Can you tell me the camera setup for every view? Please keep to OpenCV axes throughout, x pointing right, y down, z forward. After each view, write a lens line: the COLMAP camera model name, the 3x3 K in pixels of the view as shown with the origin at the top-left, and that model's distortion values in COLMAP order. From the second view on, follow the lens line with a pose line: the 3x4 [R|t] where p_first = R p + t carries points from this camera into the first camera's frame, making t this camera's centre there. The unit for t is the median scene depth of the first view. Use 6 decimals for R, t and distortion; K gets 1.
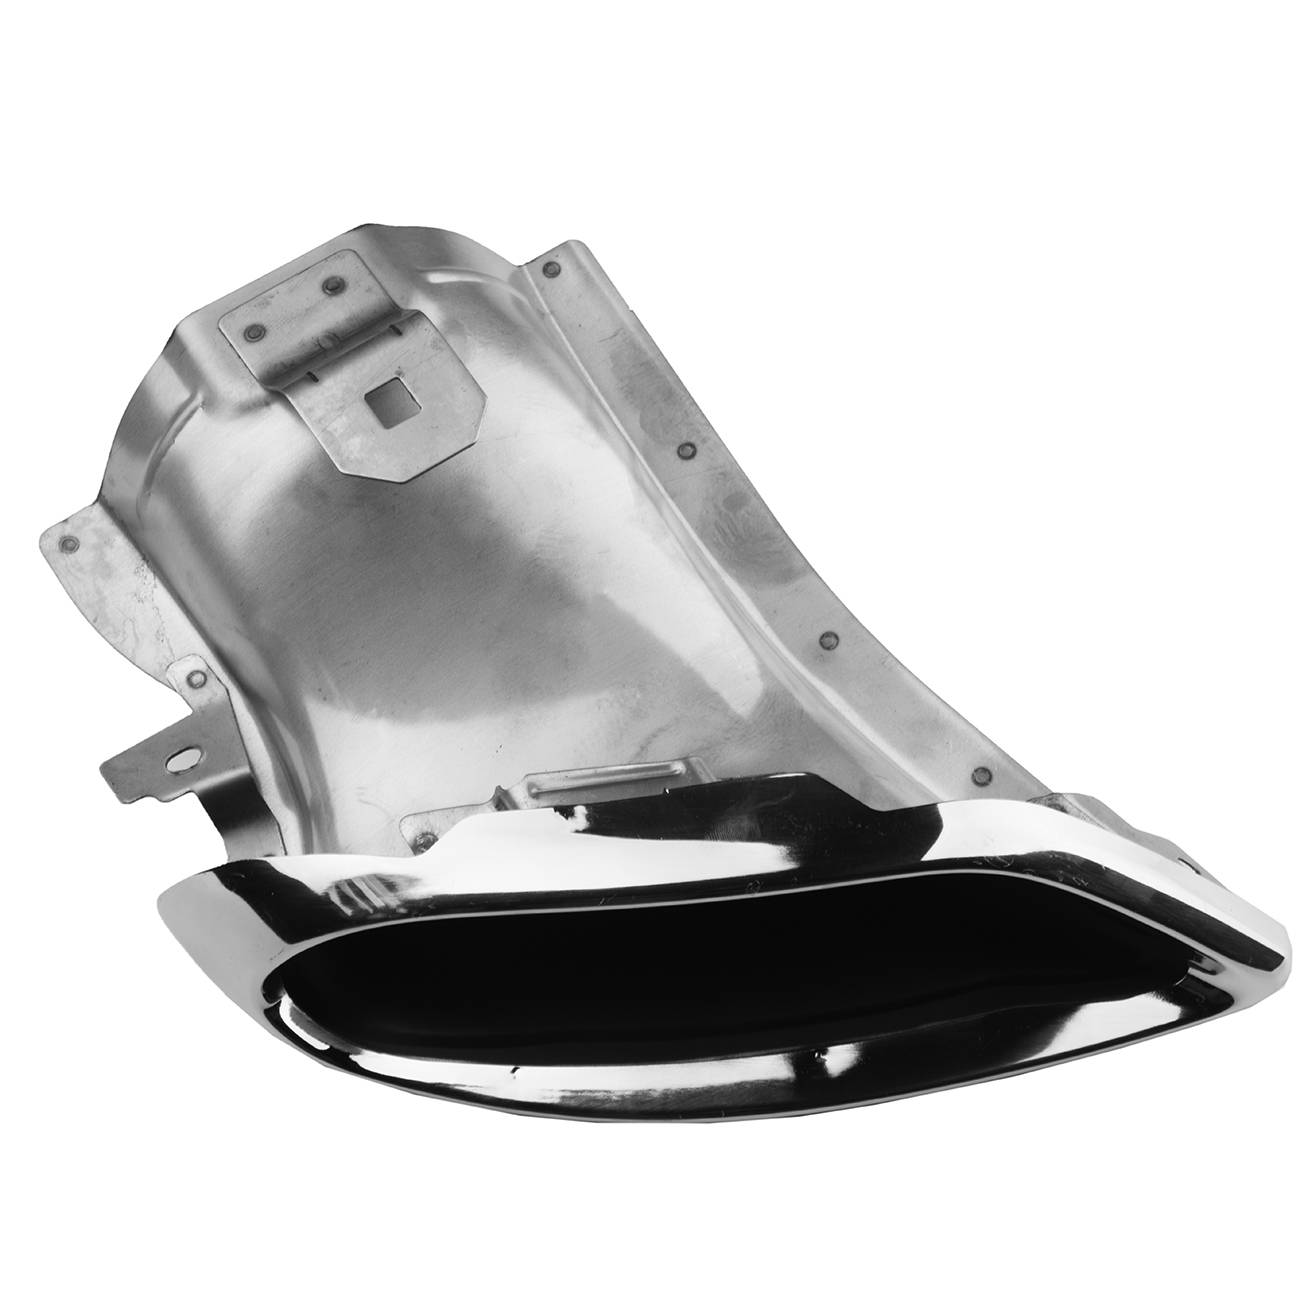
lens RADIAL K [[3218.4, 0, 752.6], [0, 3218.4, 648.5], [0, 0, 1]] dist [0.020512, 0.656336]
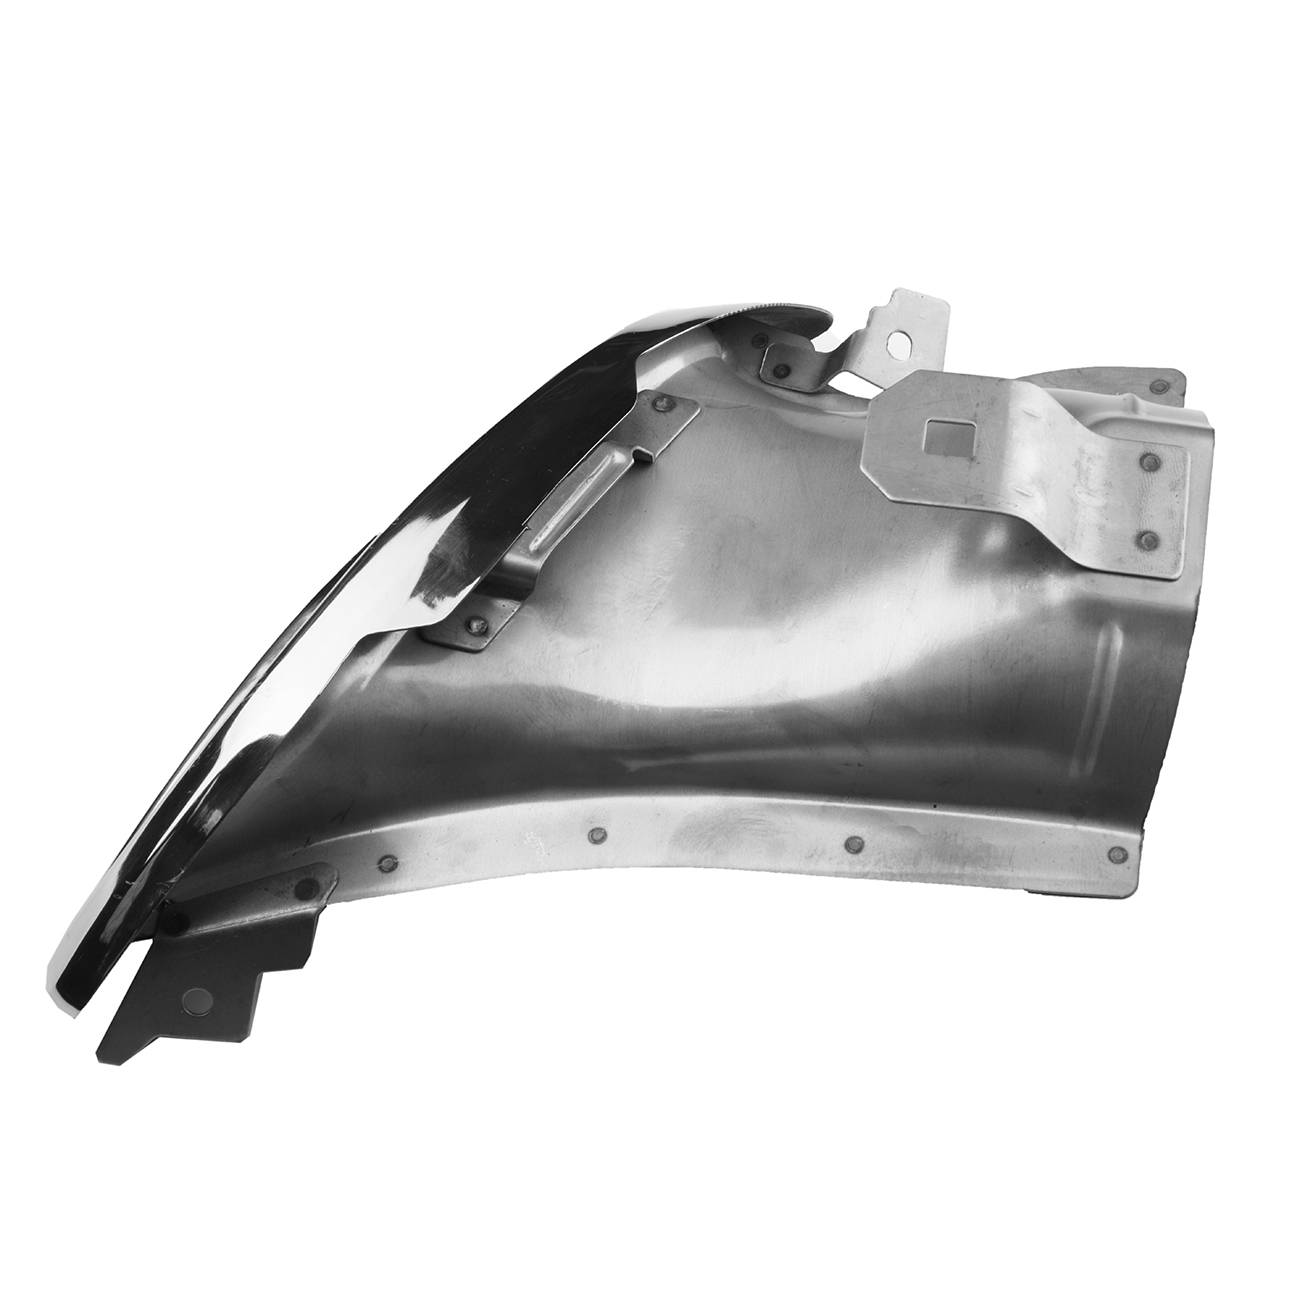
lens RADIAL K [[3218.4, 0, 752.6], [0, 3218.4, 648.5], [0, 0, 1]] dist [0.020512, 0.656336]
pose [[-0.661576, 0.643814, -0.384475, 0.328963], [-0.655495, -0.247492, 0.713494, -0.709894], [0.364203, 0.724052, 0.585751, 0.408331]]
